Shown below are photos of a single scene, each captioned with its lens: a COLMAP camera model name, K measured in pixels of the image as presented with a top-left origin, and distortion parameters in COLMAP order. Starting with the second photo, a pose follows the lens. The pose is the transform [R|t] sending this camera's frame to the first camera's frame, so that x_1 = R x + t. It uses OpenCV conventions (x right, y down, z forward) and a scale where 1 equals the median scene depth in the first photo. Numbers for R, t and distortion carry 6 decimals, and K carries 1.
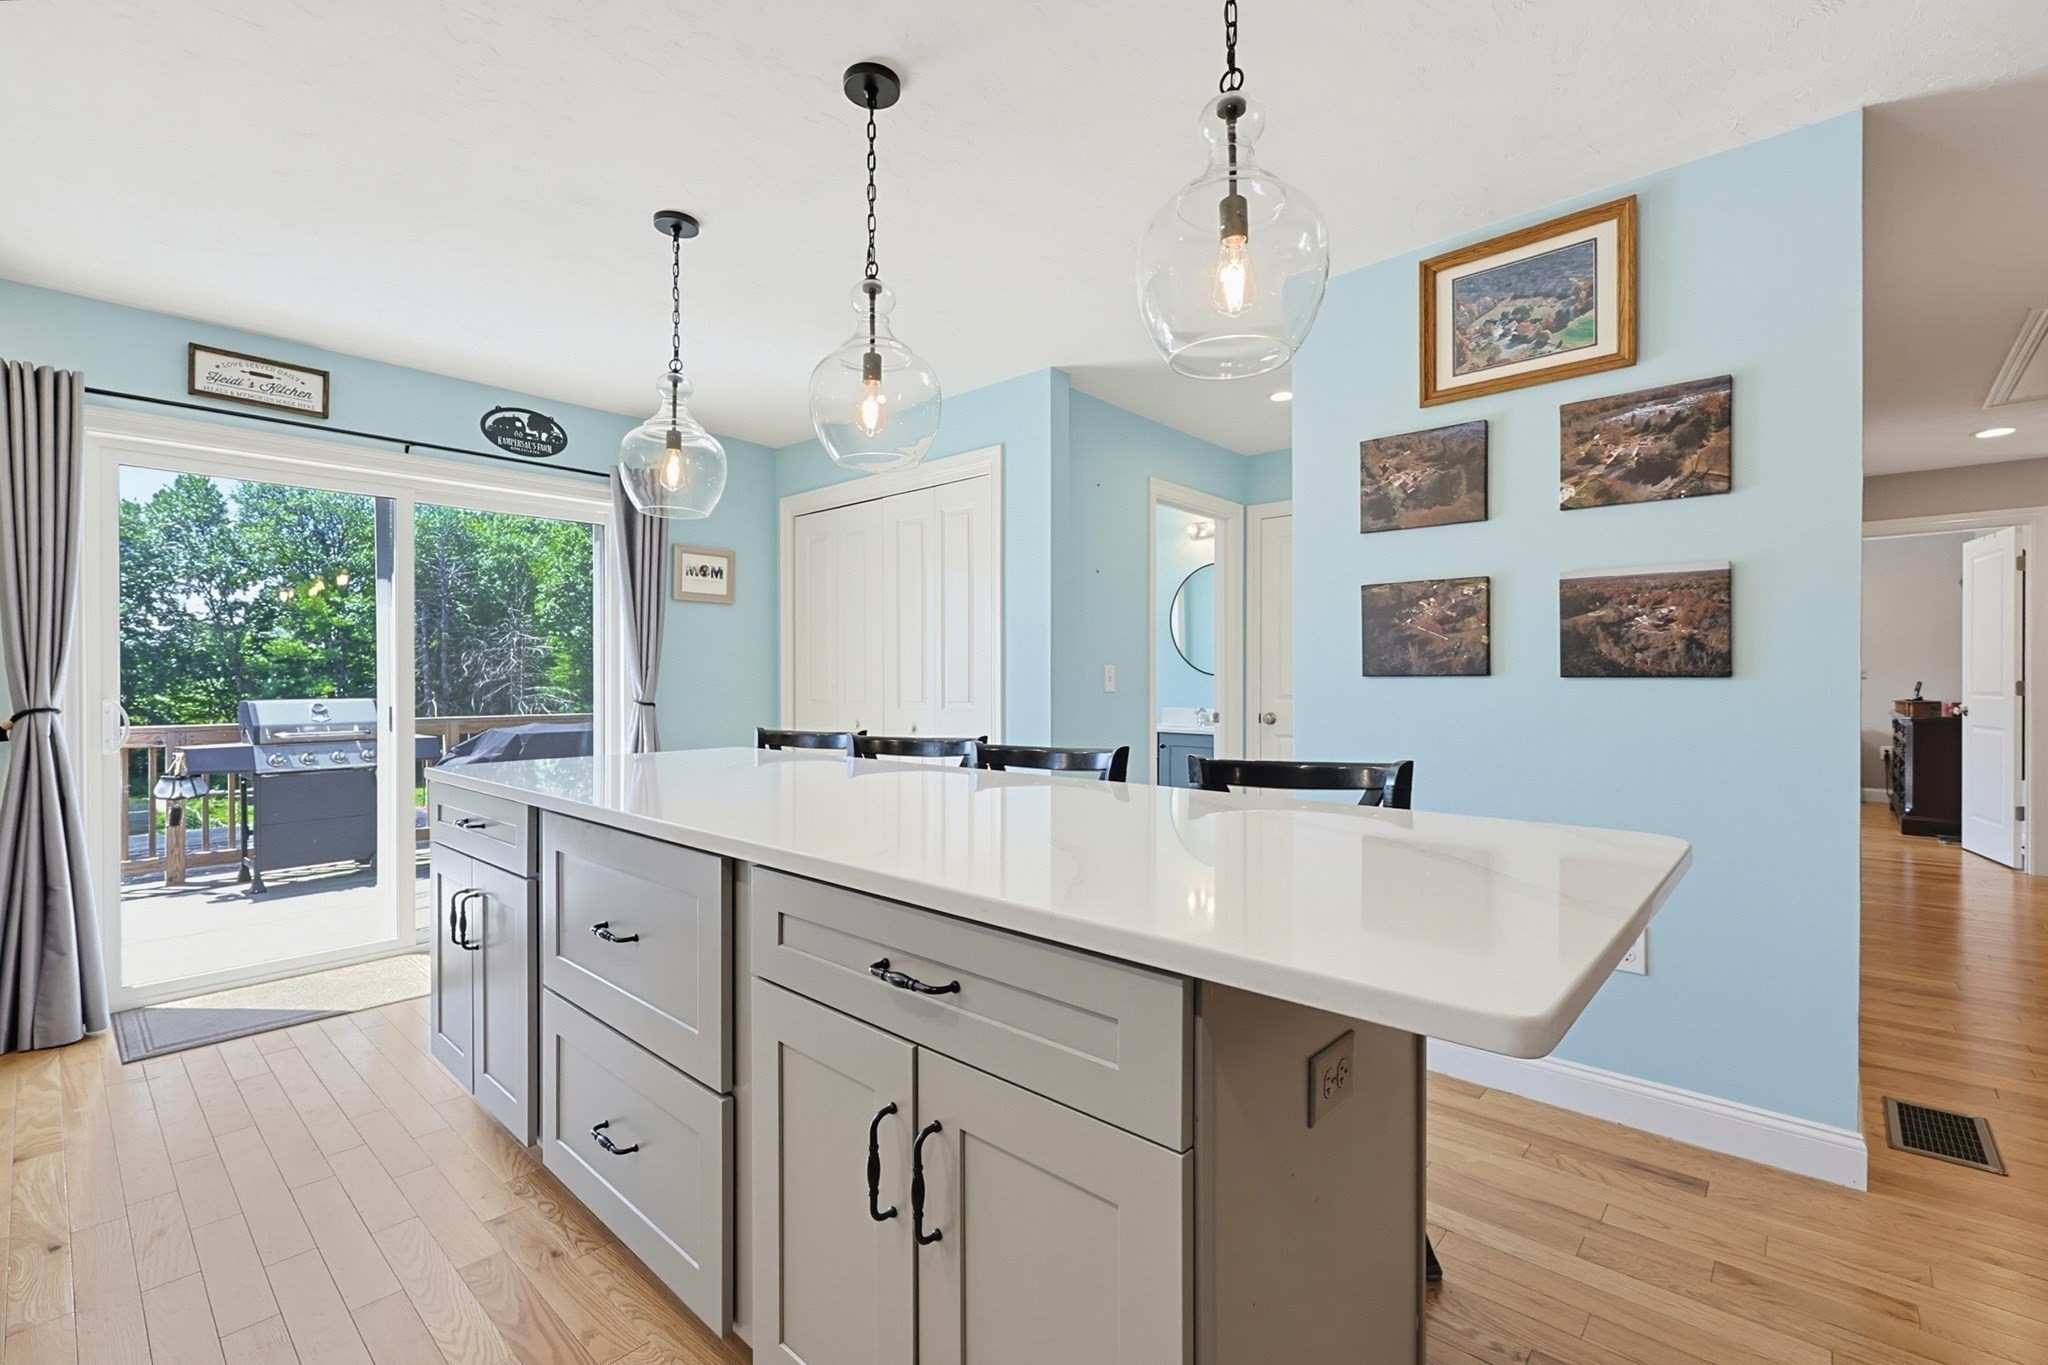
lens RADIAL K [[889.0, 0, 1042.4], [0, 889.0, 684.7], [0, 0, 1]] dist [-0.002661, 0.000740]
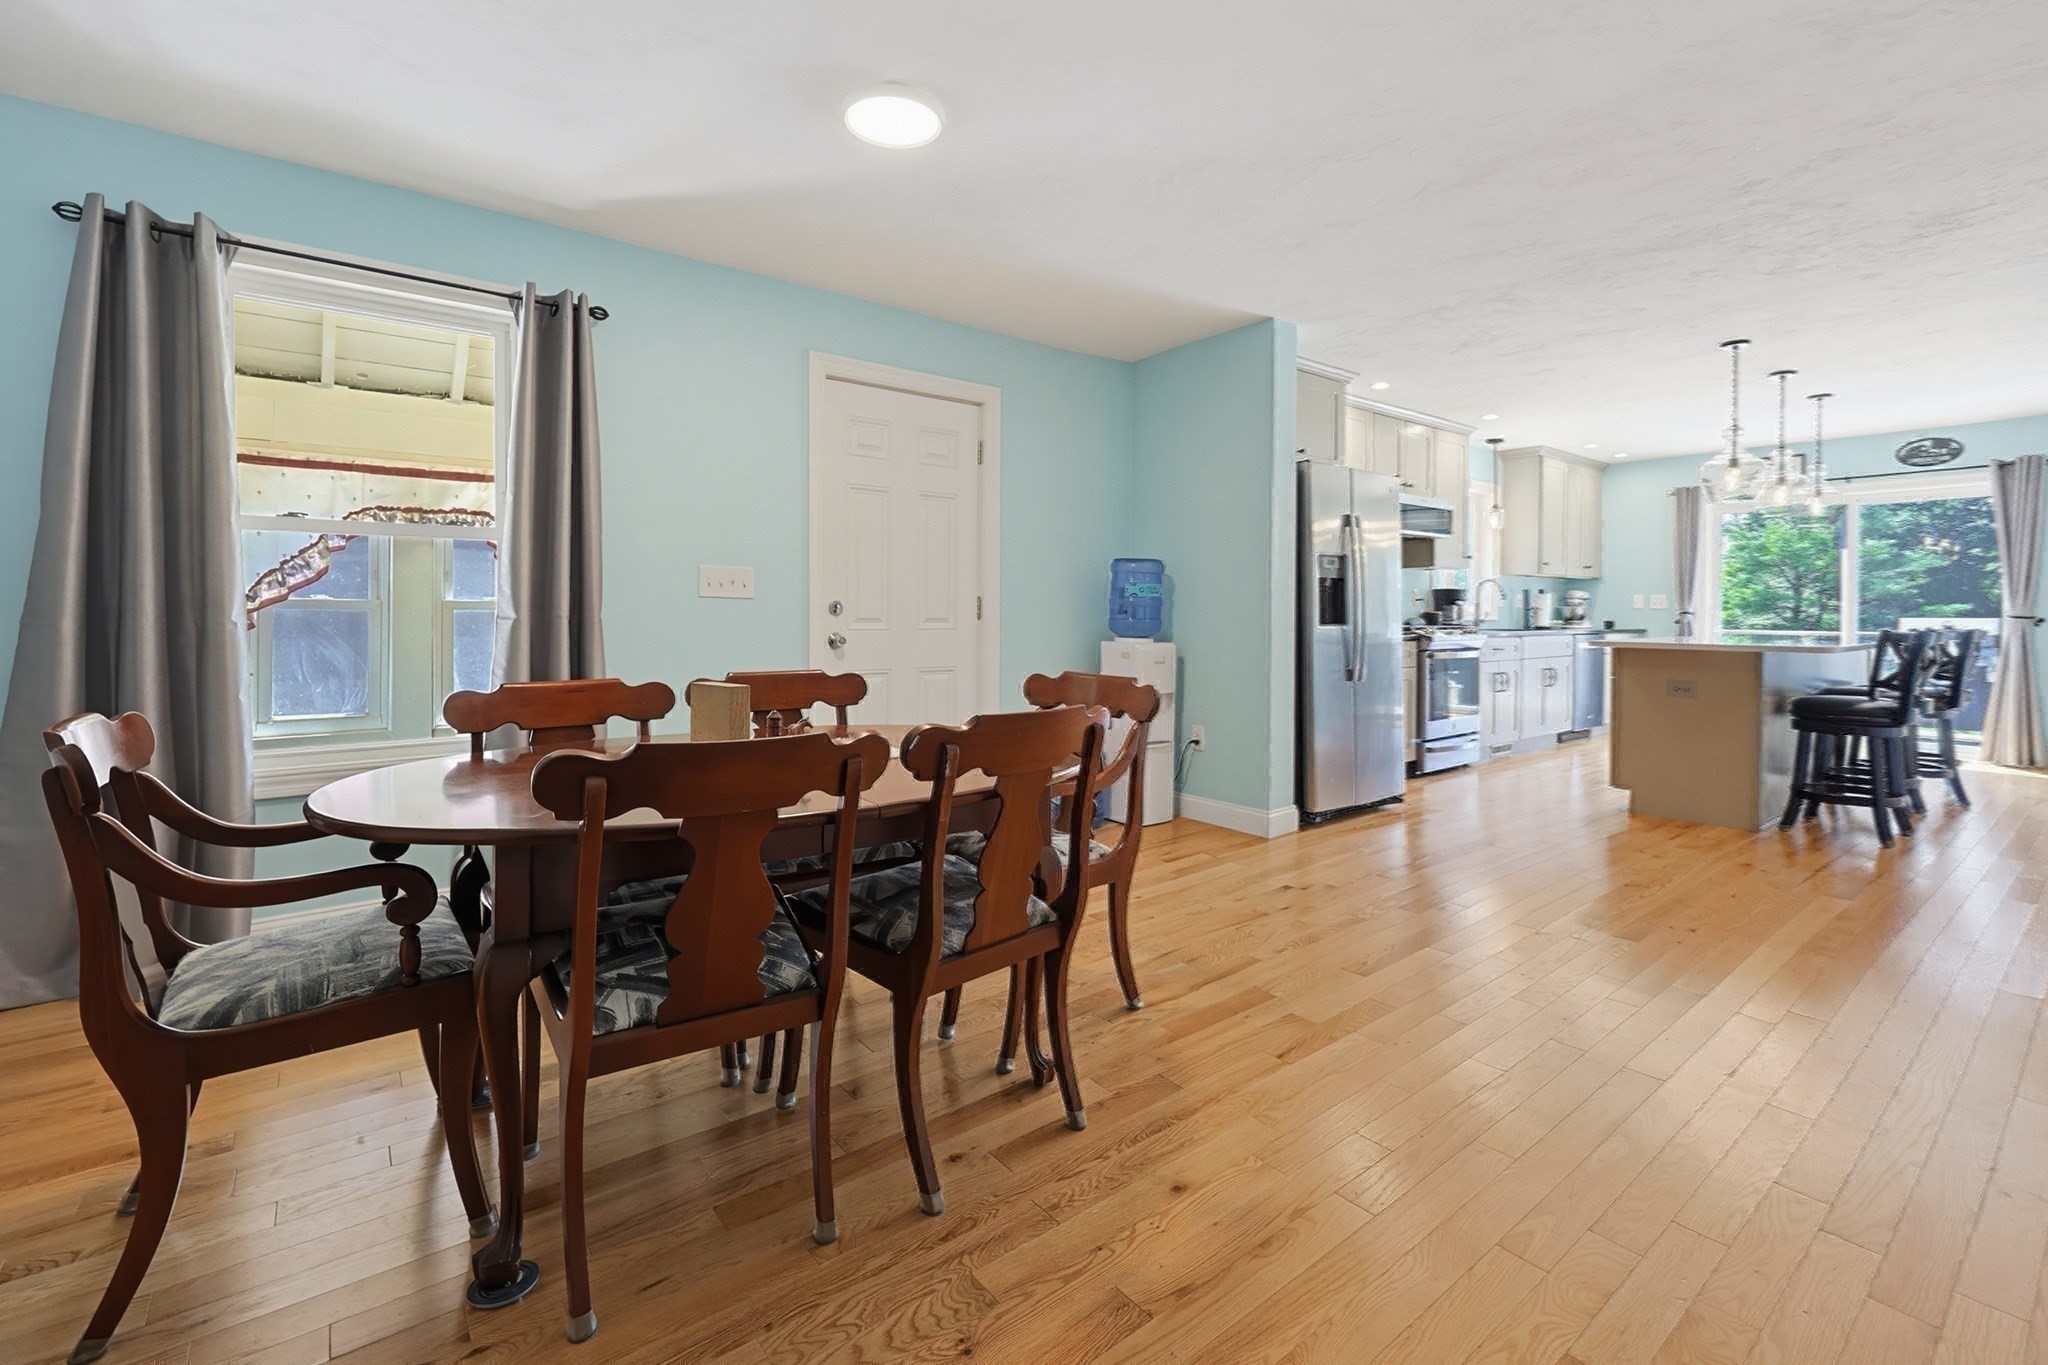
lens RADIAL K [[902.3, 0, 1024.7], [0, 902.3, 620.6], [0, 0, 1]] dist [-0.000719, -0.000066]
pose [[-0.177287, 0.011009, -0.984098, 1.739326], [-0.009033, 0.999877, 0.012813, 0.030789], [0.984118, 0.011160, -0.177166, -0.455370]]
